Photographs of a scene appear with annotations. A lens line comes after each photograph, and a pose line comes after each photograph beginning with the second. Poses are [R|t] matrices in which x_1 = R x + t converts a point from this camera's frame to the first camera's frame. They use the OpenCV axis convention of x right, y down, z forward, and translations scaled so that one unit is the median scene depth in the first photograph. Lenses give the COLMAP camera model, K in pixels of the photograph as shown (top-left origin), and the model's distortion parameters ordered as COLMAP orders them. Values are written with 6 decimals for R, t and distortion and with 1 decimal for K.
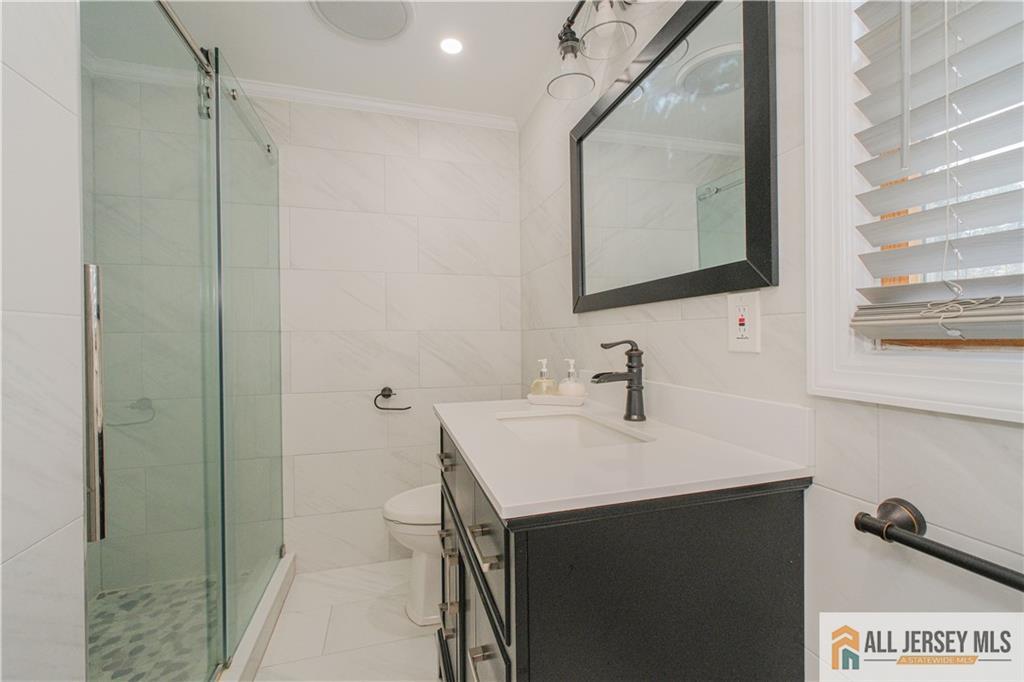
lens RADIAL K [[429.8, 0, 512.2], [0, 429.8, 340.5], [0, 0, 1]] dist [0.002311, 0.000177]
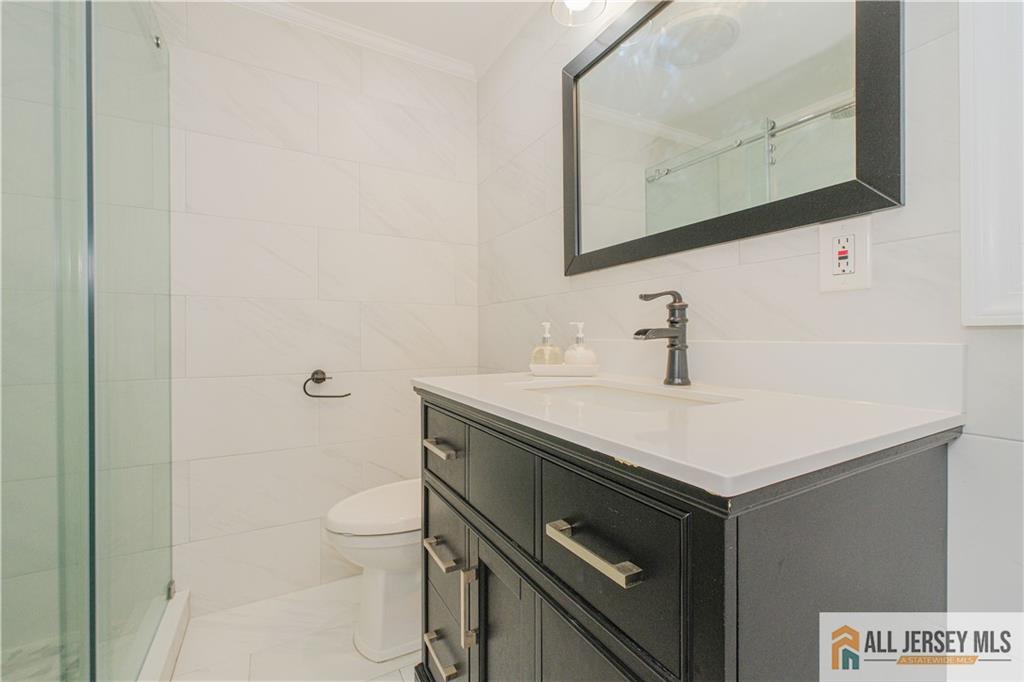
lens RADIAL K [[429.8, 0, 513.4], [0, 429.8, 337.0], [0, 0, 1]] dist [0.002311, 0.000177]
pose [[0.973926, 0.004050, 0.226830, -0.184807], [-0.002721, 0.999977, -0.006173, 0.079159], [-0.226850, 0.005395, 0.973915, 0.197390]]
